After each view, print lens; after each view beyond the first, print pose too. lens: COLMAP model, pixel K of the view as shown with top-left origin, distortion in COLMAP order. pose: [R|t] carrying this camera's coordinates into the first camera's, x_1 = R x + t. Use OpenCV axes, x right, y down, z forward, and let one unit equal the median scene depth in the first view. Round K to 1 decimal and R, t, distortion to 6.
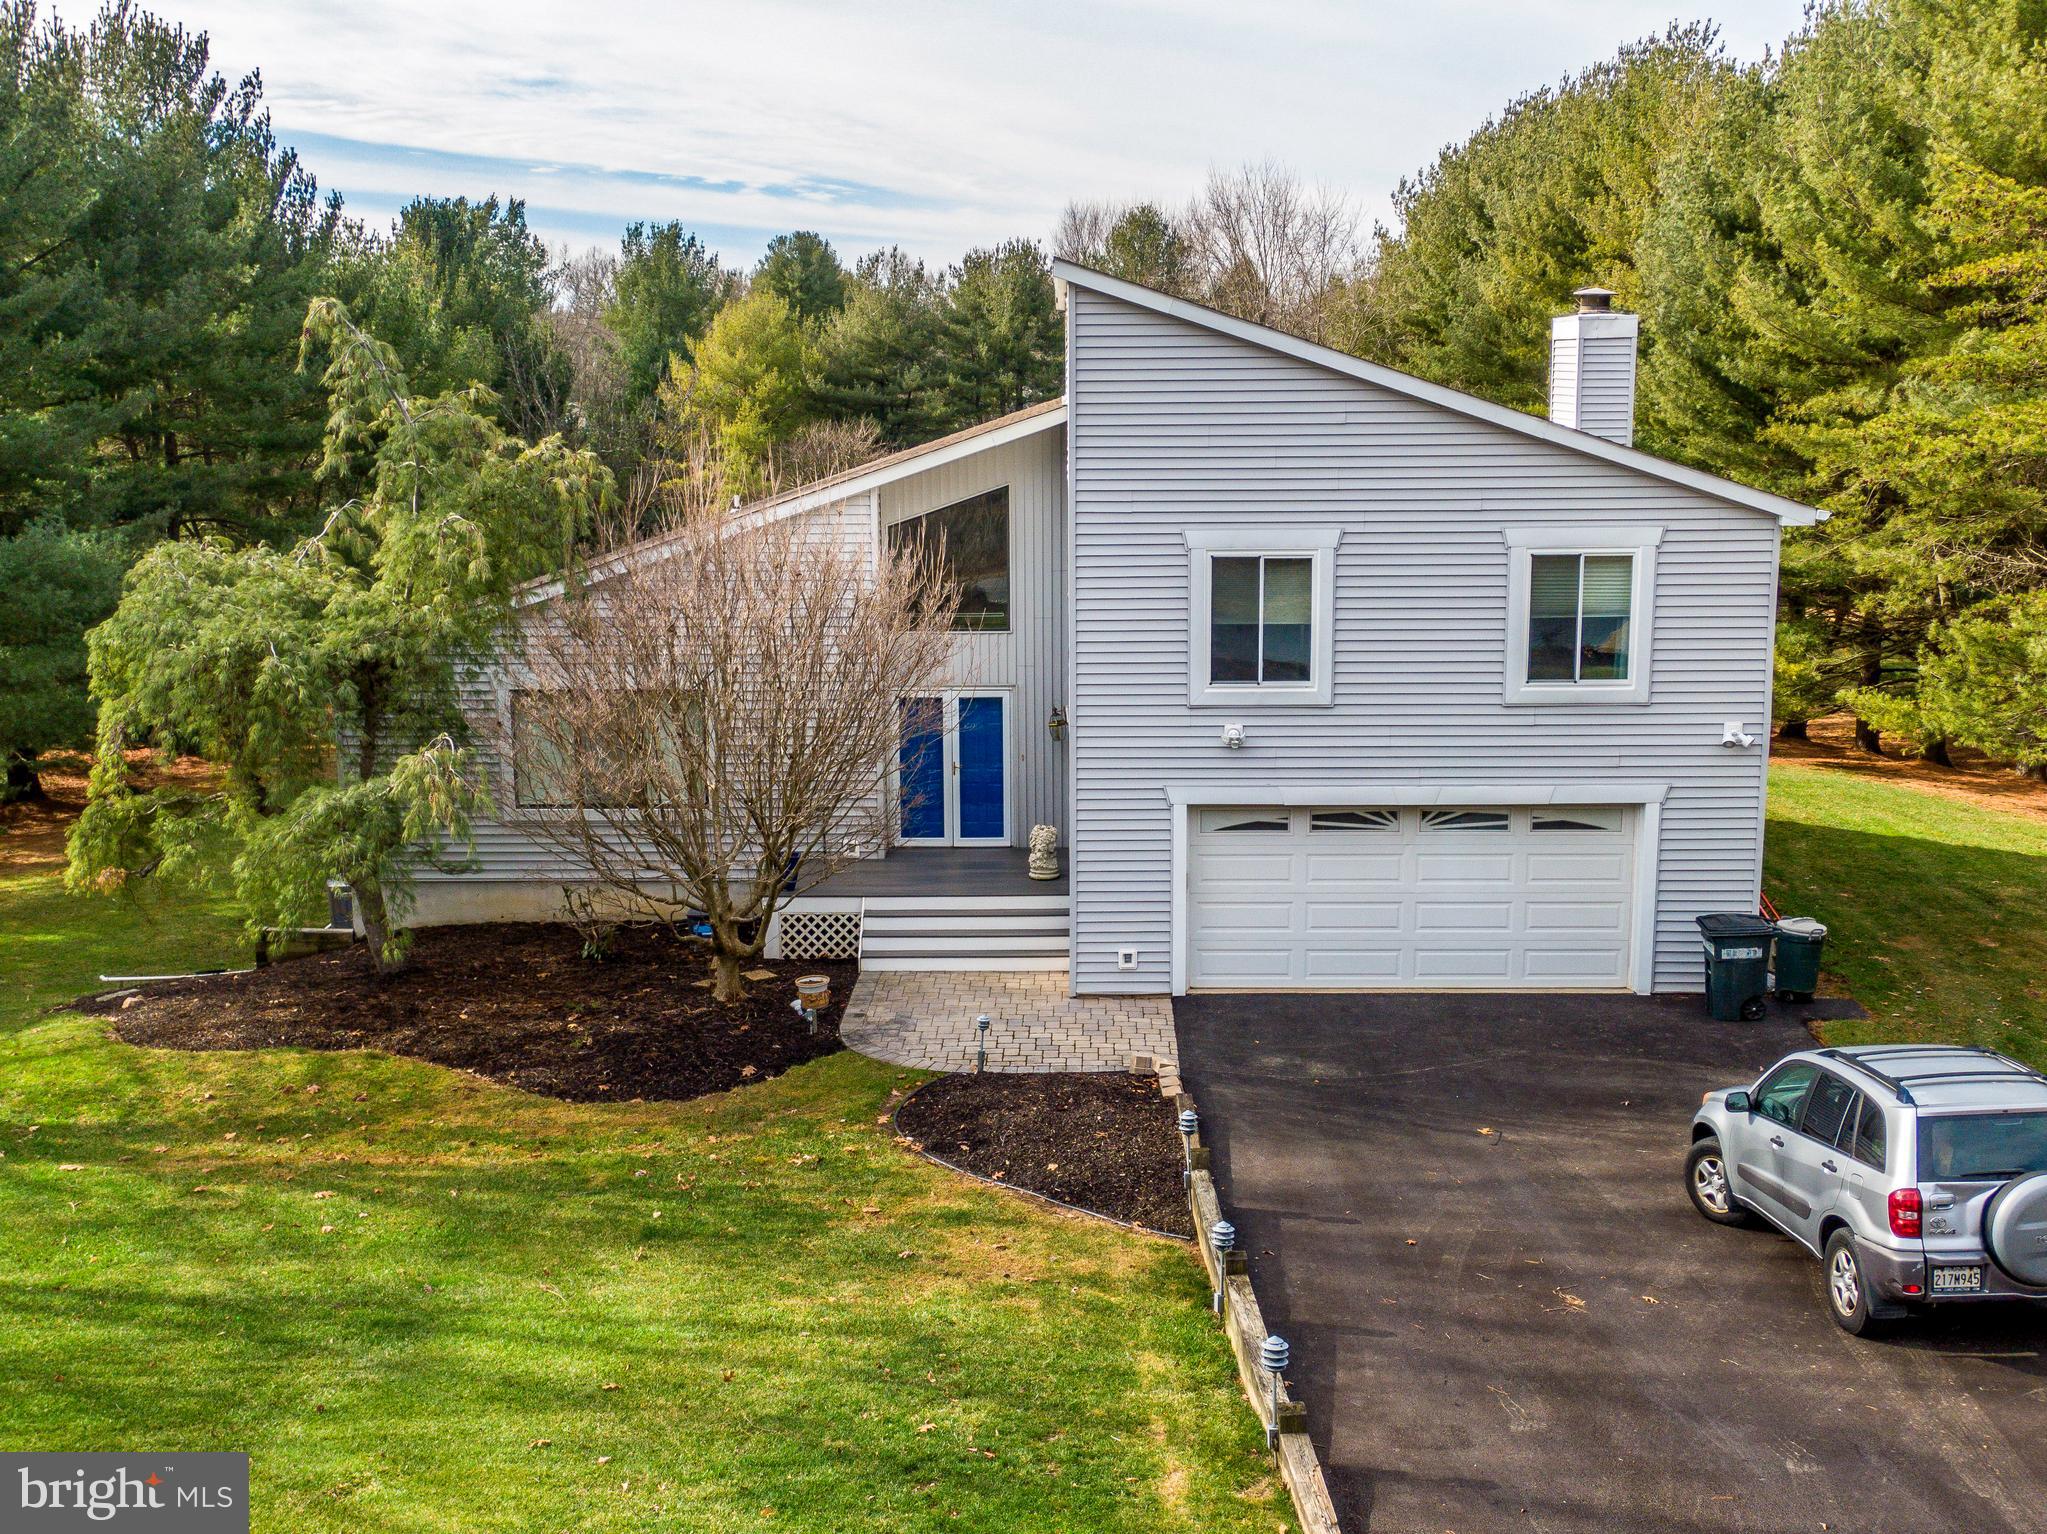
lens RADIAL K [[2124.9, 0, 1022.9], [0, 2124.9, 759.4], [0, 0, 1]] dist [0.035496, 0.000000]
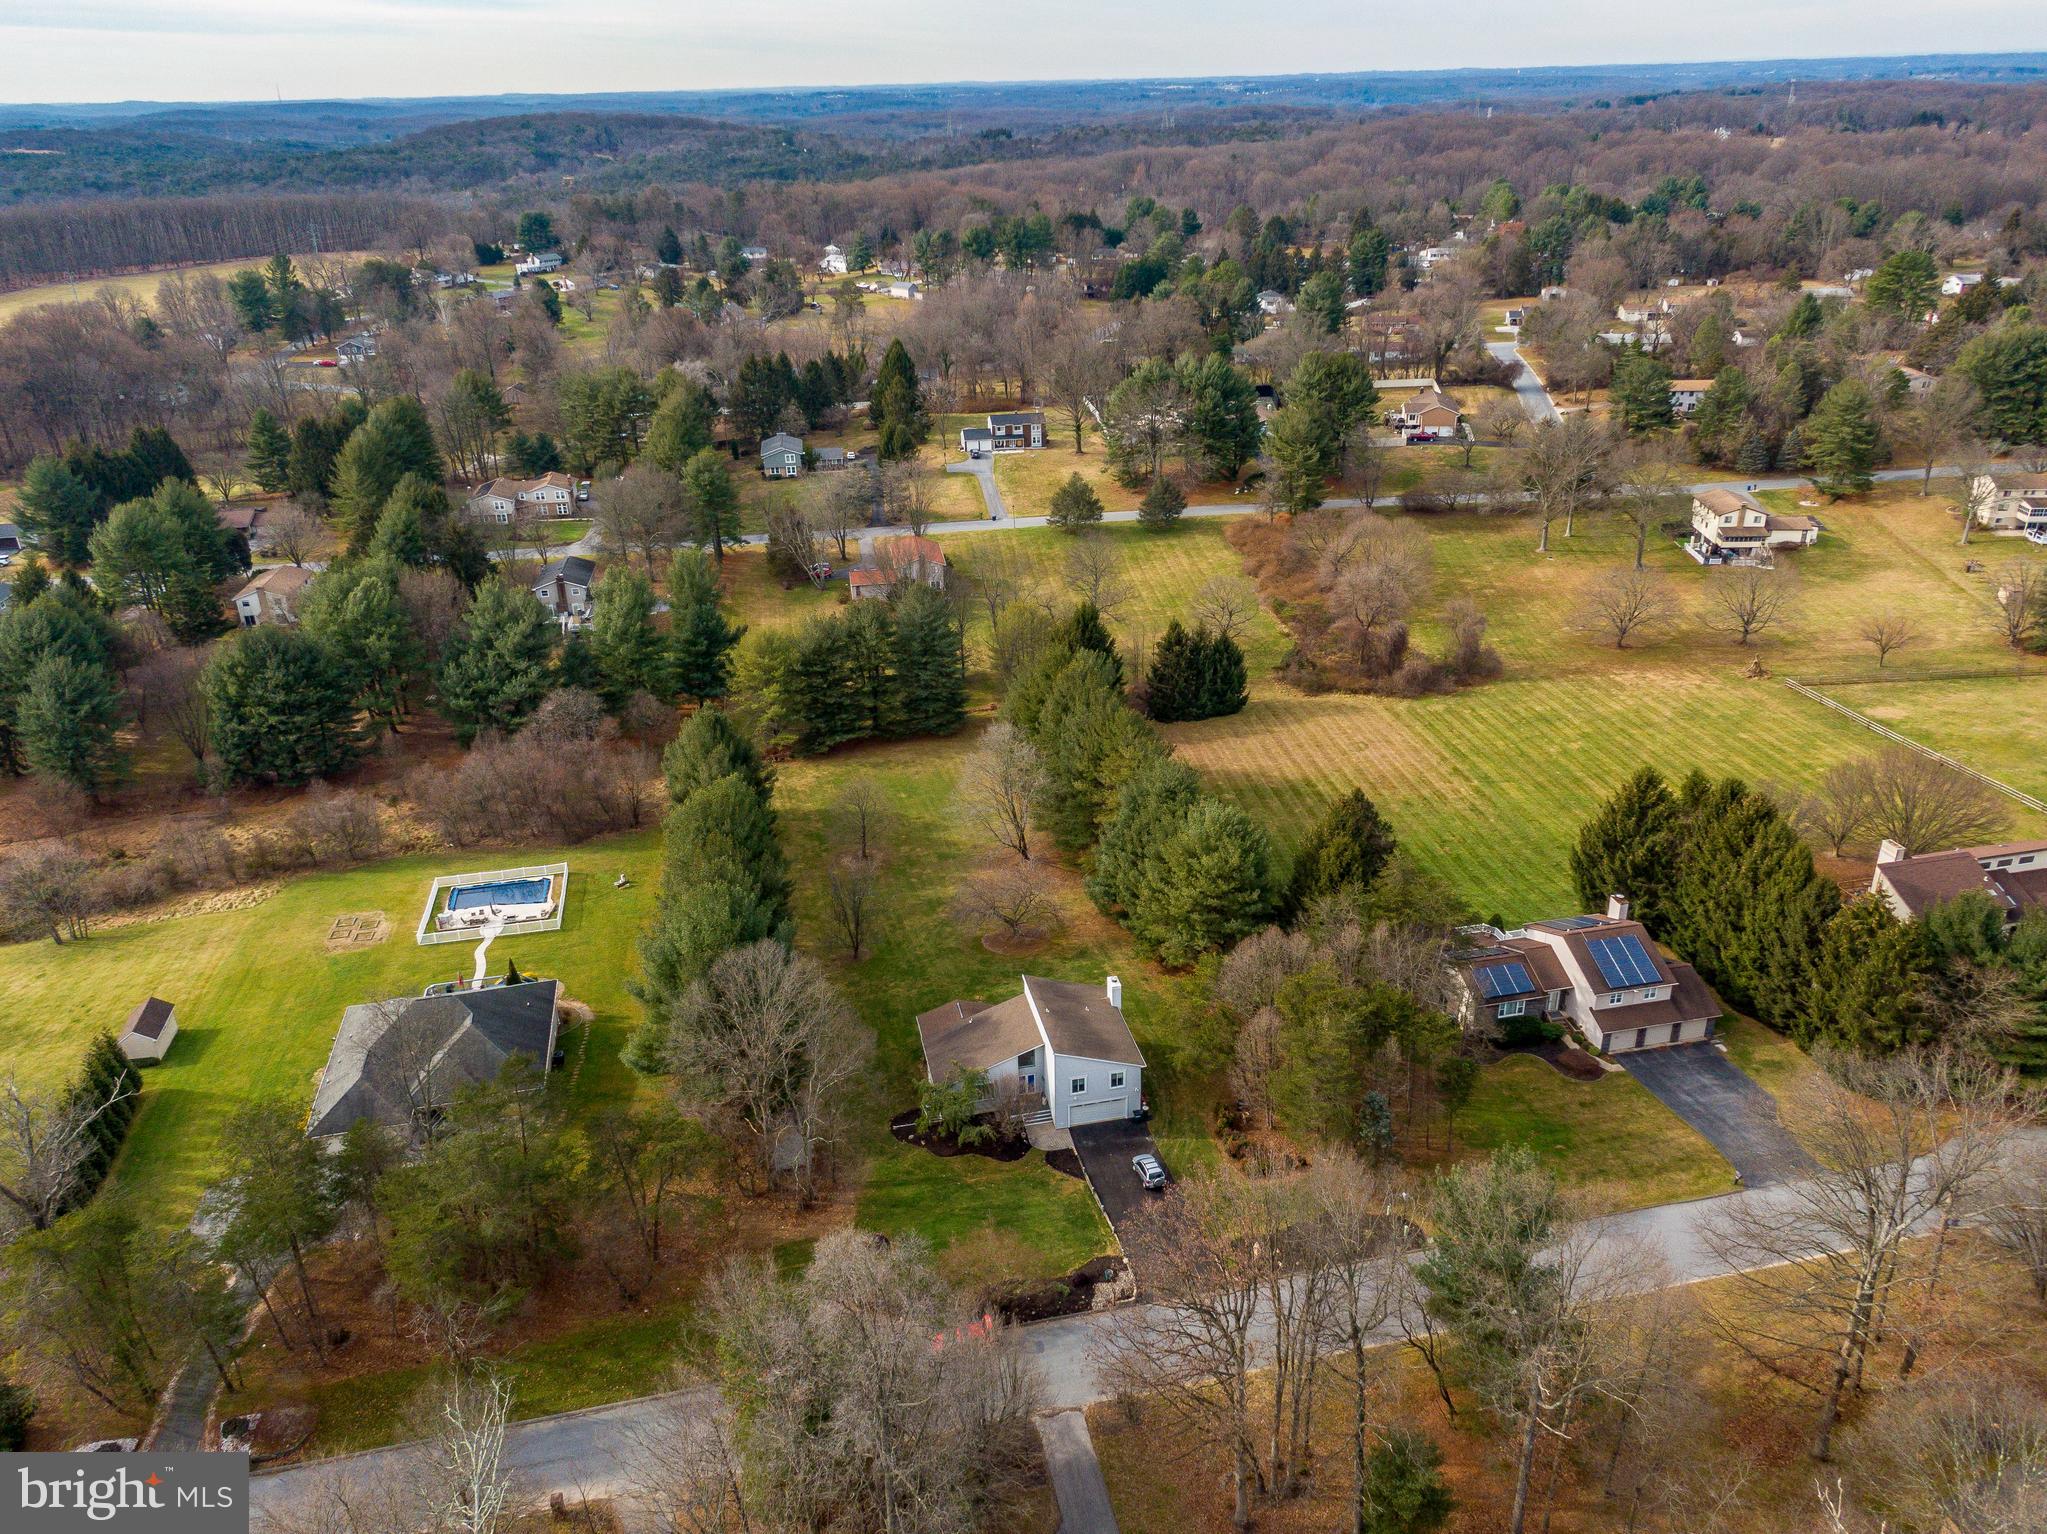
lens RADIAL K [[1497.7, 0, 1026.8], [0, 1497.7, 771.2], [0, 0, 1]] dist [0.015590, -0.010789]
pose [[0.972647, -0.115442, 0.201572, -1.035920], [0.058759, 0.961817, 0.267311, -2.626837], [-0.224735, -0.248155, 0.942292, -3.806611]]
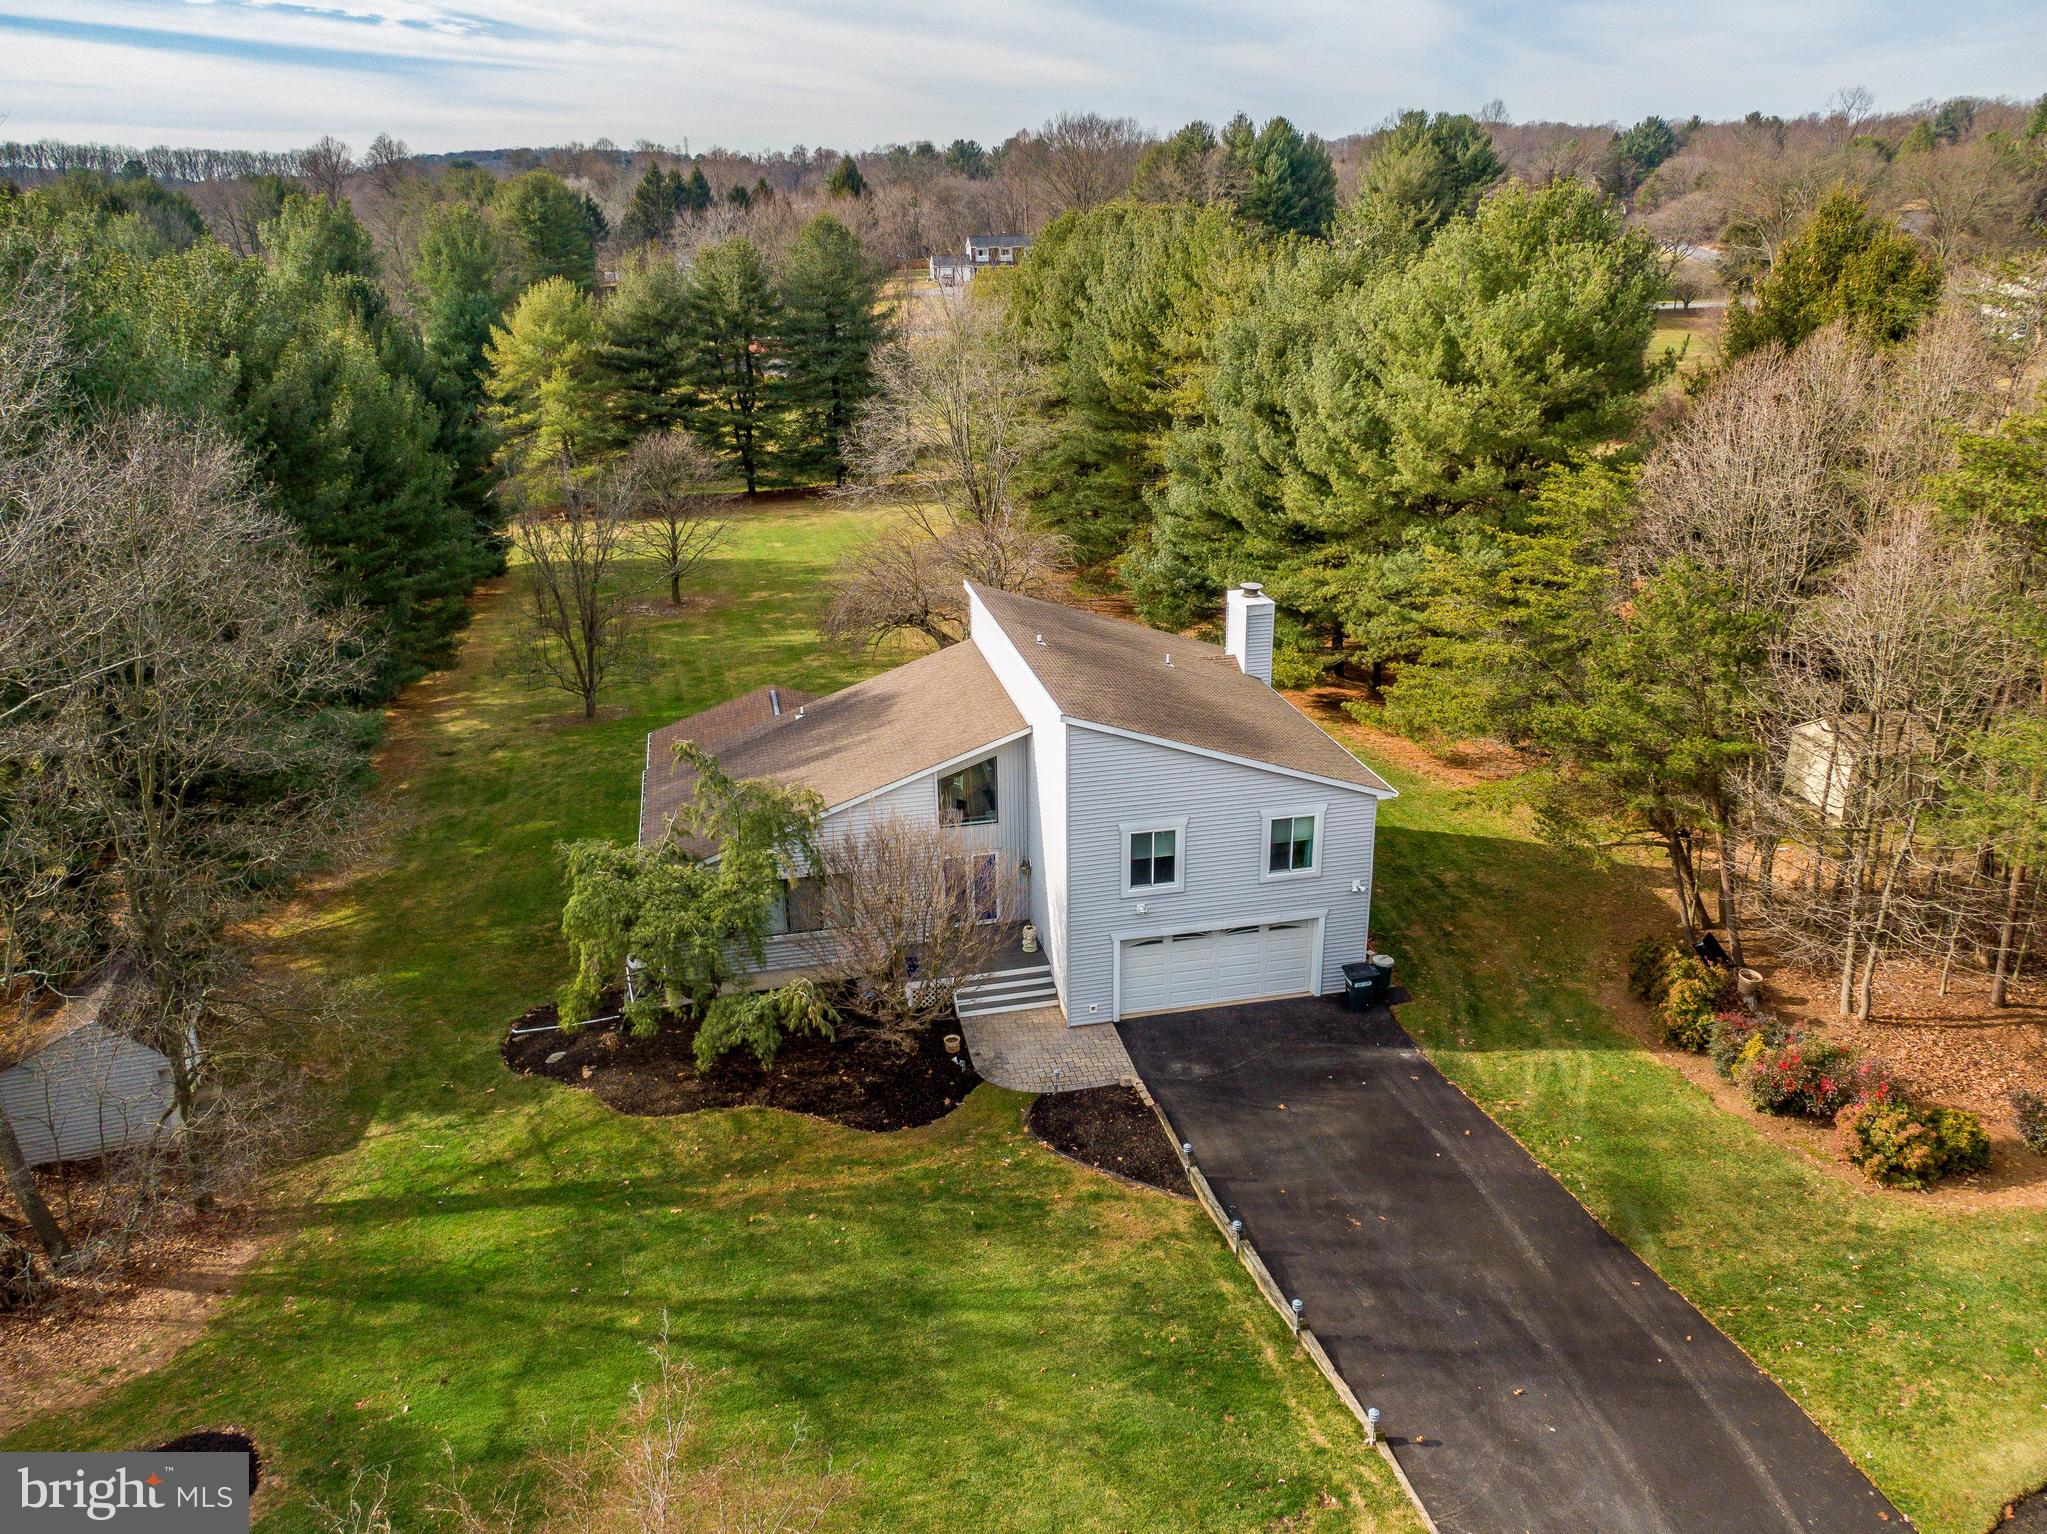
lens RADIAL K [[1520.7, 0, 1024.1], [0, 1520.7, 732.7], [0, 0, 1]] dist [0.039404, -0.043775]
pose [[0.972994, -0.087079, 0.213775, -0.330855], [0.049113, 0.983006, 0.176882, -0.466267], [-0.225544, -0.161606, 0.960736, -0.425321]]
